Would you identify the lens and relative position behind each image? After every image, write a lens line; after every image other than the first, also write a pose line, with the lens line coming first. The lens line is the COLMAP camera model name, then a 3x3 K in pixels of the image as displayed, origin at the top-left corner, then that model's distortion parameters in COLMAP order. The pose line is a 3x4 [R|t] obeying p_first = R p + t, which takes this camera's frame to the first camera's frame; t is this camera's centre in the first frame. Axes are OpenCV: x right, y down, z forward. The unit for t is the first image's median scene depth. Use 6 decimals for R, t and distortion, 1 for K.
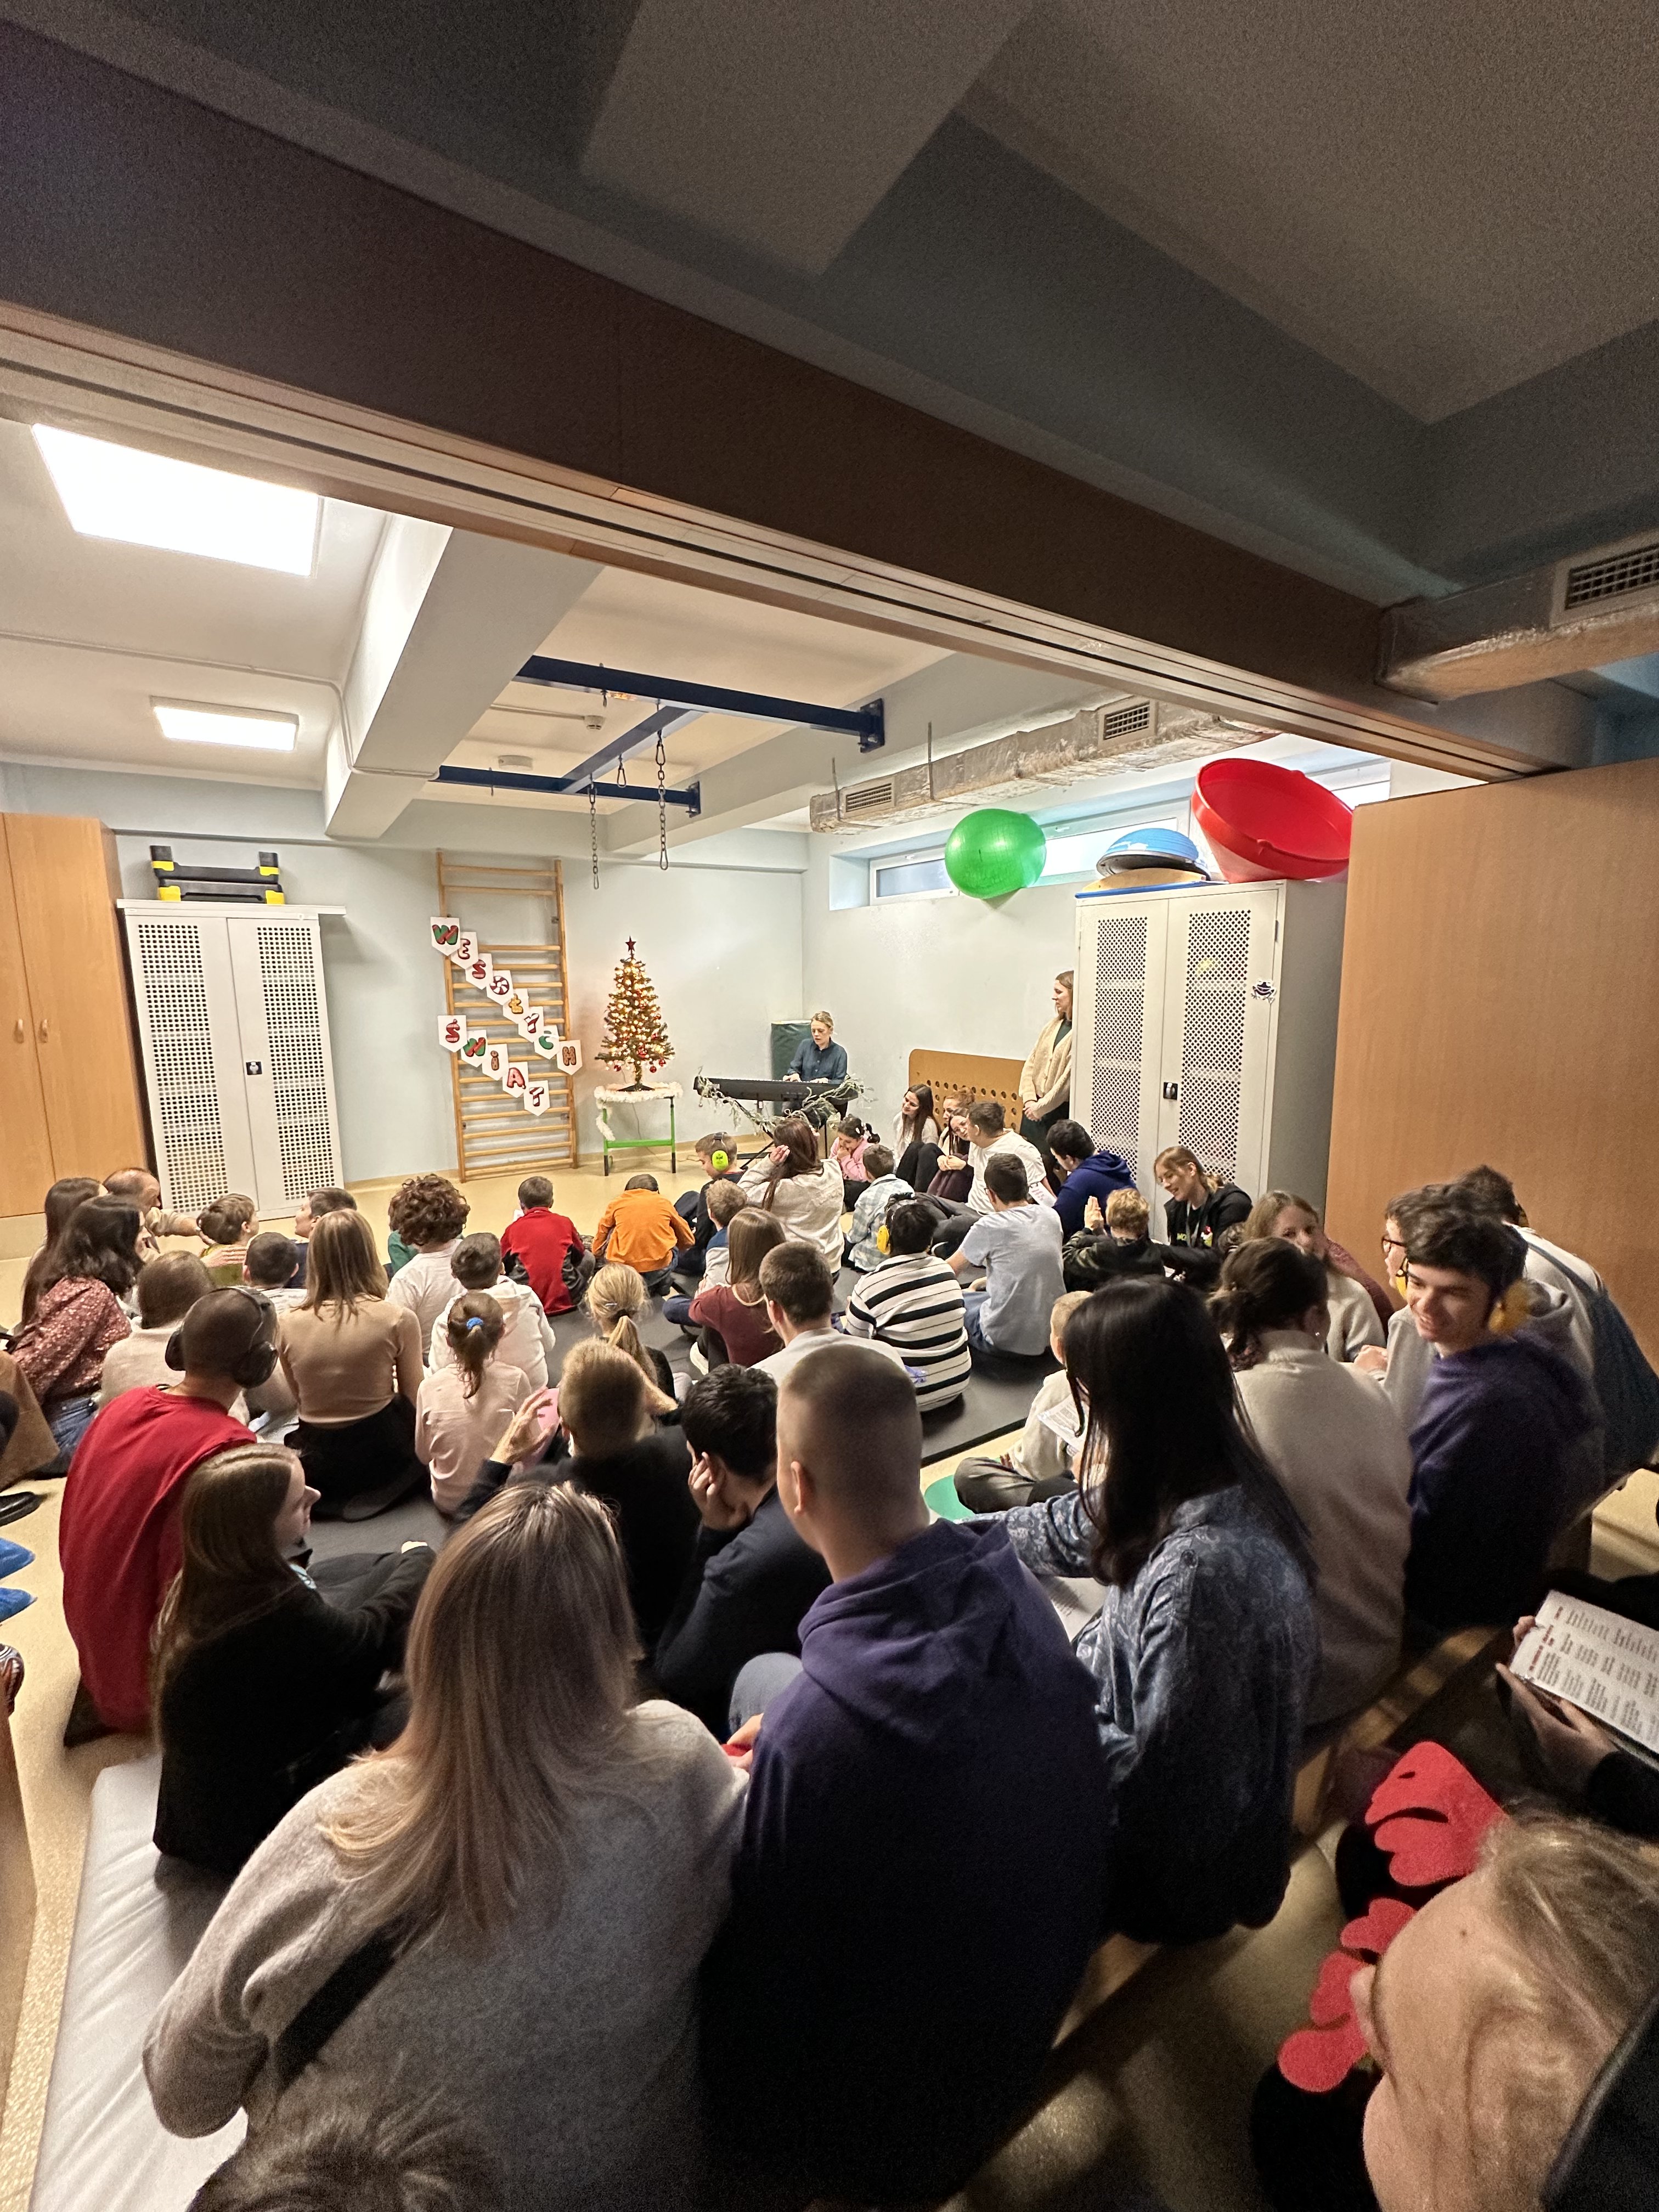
lens RADIAL K [[874.0, 0, 829.5], [0, 874.0, 1099.7], [0, 0, 1]] dist [0.001159, 0.000059]
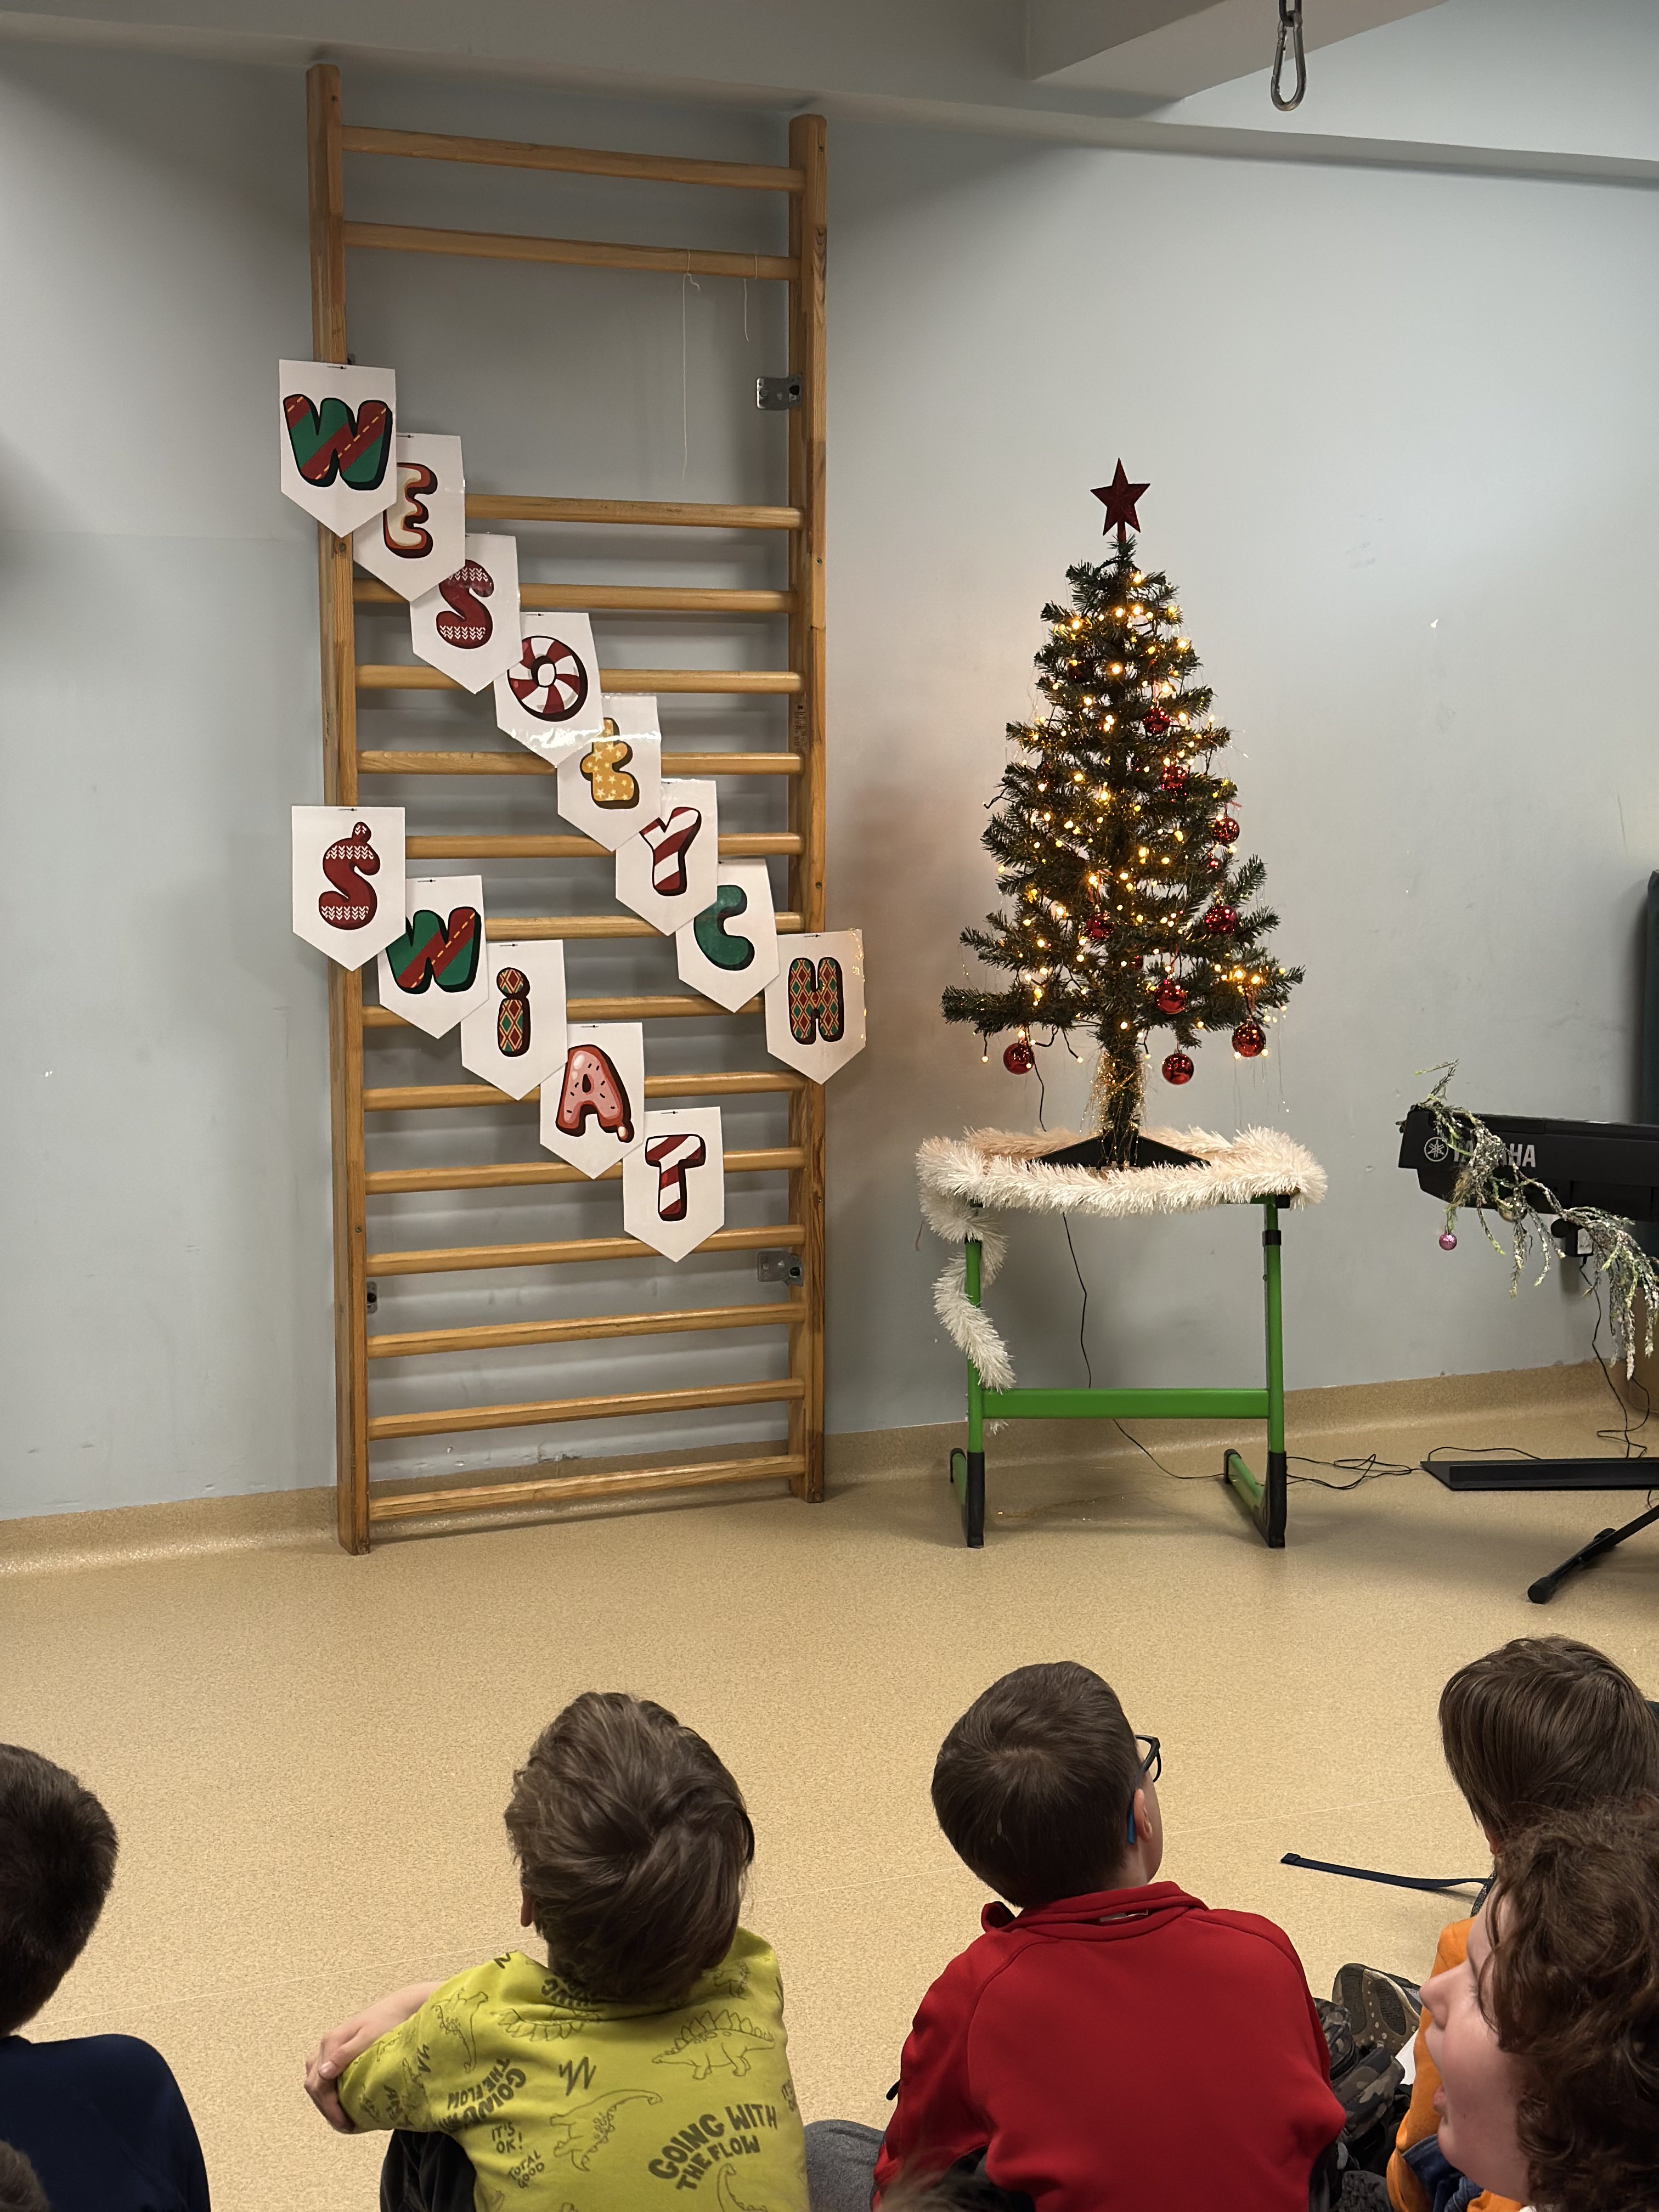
lens RADIAL K [[3123.5, 0, 841.4], [0, 3123.5, 1123.5], [0, 0, 1]] dist [0.122712, 0.000000]
pose [[0.990857, 0.027415, -0.132103, -0.190055], [-0.029984, 0.999397, -0.017501, -0.004353], [0.131544, 0.021302, 0.991081, 0.210756]]
